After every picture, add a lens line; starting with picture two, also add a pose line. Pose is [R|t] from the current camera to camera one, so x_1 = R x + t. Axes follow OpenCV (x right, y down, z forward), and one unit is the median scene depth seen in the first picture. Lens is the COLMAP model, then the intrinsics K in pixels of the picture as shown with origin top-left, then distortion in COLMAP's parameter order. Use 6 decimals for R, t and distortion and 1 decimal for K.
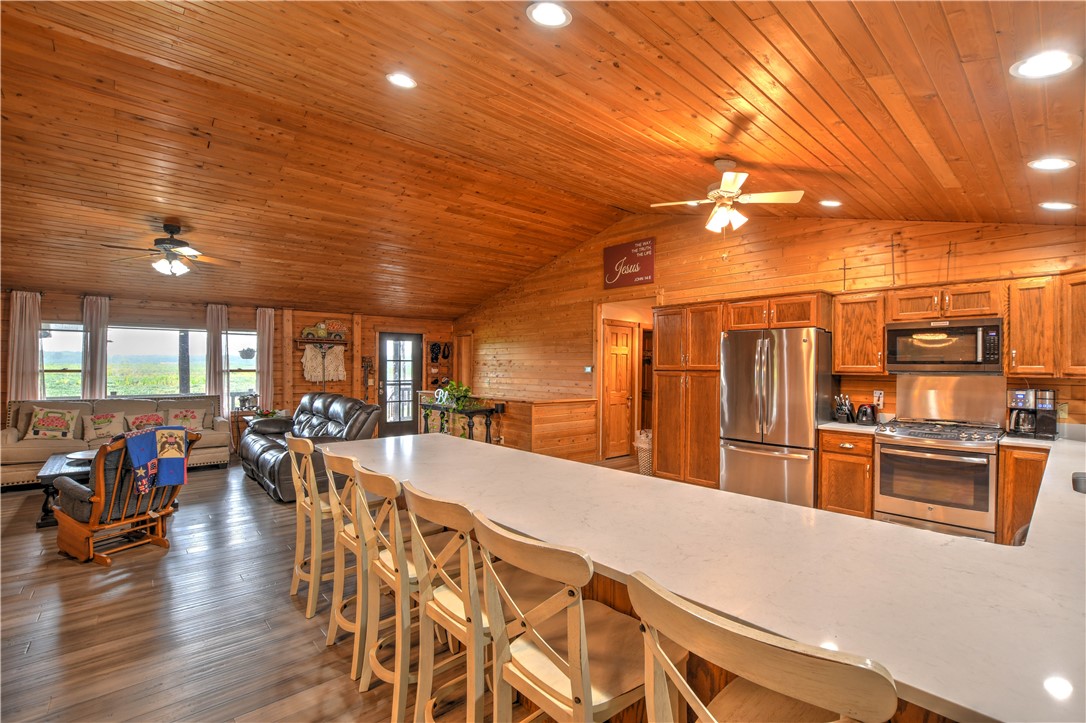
lens RADIAL K [[479.7, 0, 543.8], [0, 479.7, 365.2], [0, 0, 1]] dist [-0.035284, 0.006138]
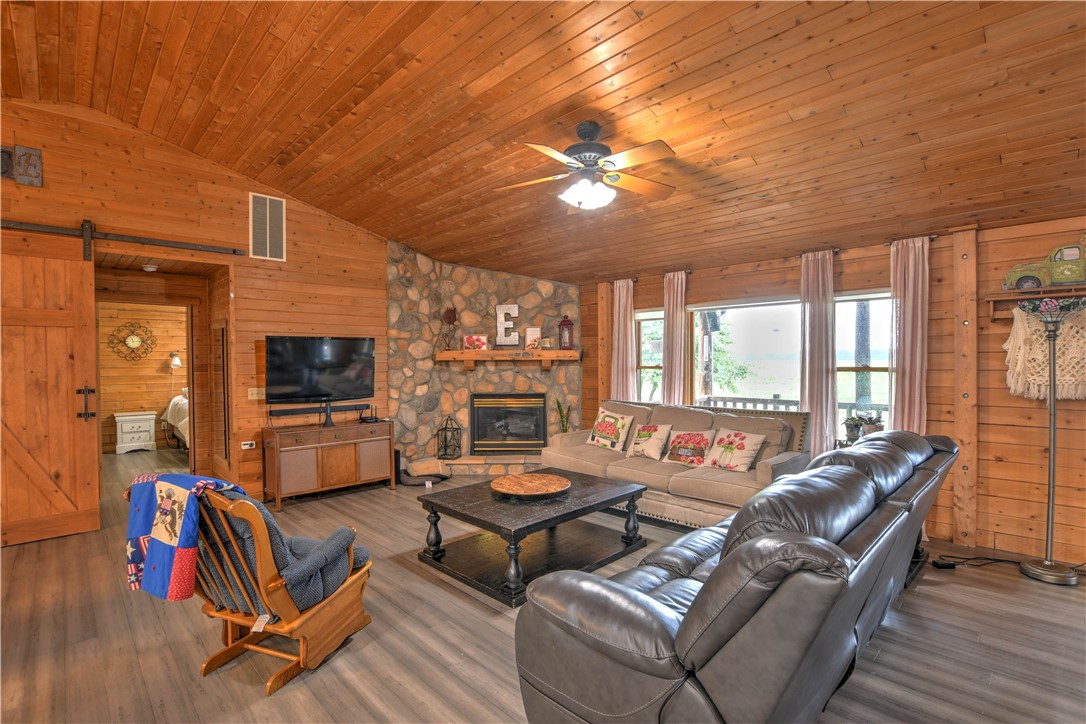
lens RADIAL K [[507.7, 0, 546.3], [0, 507.7, 370.6], [0, 0, 1]] dist [-0.031639, 0.003148]
pose [[0.053445, 0.012688, -0.998490, -0.101494], [0.005553, 0.999900, 0.013003, 0.003817], [0.998555, -0.006240, 0.053369, 0.602526]]
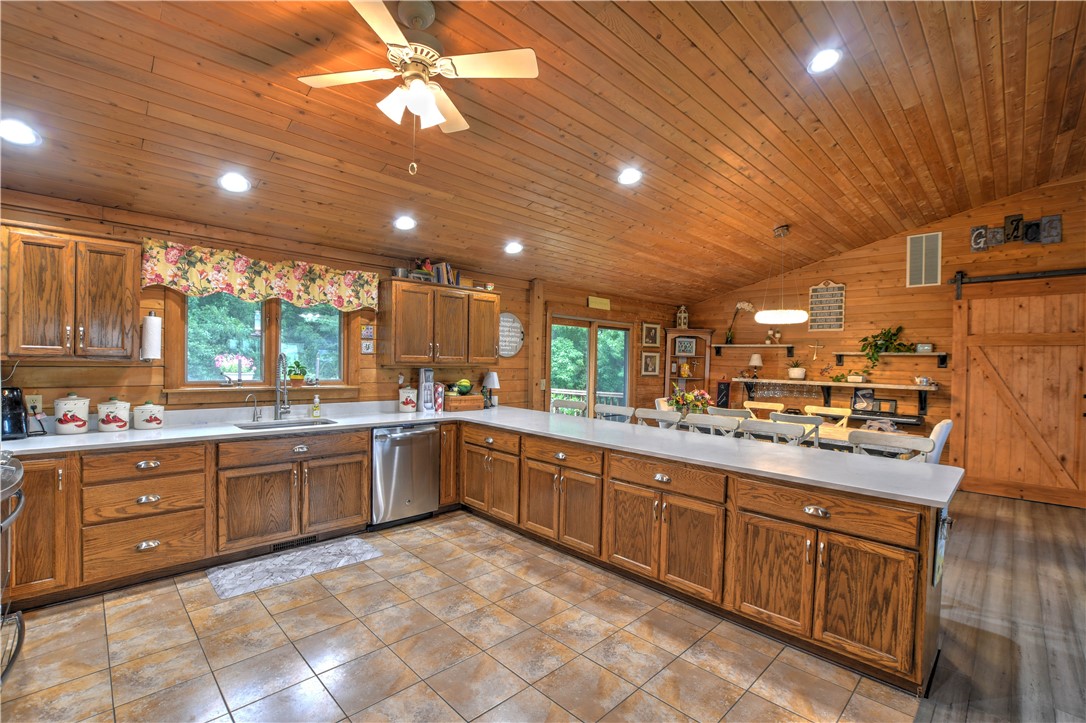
lens RADIAL K [[479.7, 0, 538.5], [0, 479.7, 367.5], [0, 0, 1]] dist [-0.035284, 0.006138]
pose [[-0.998470, -0.024976, -0.049327, 0.109695], [-0.025544, 0.999614, 0.010924, 0.003494], [0.049035, 0.012168, -0.998723, 0.715497]]
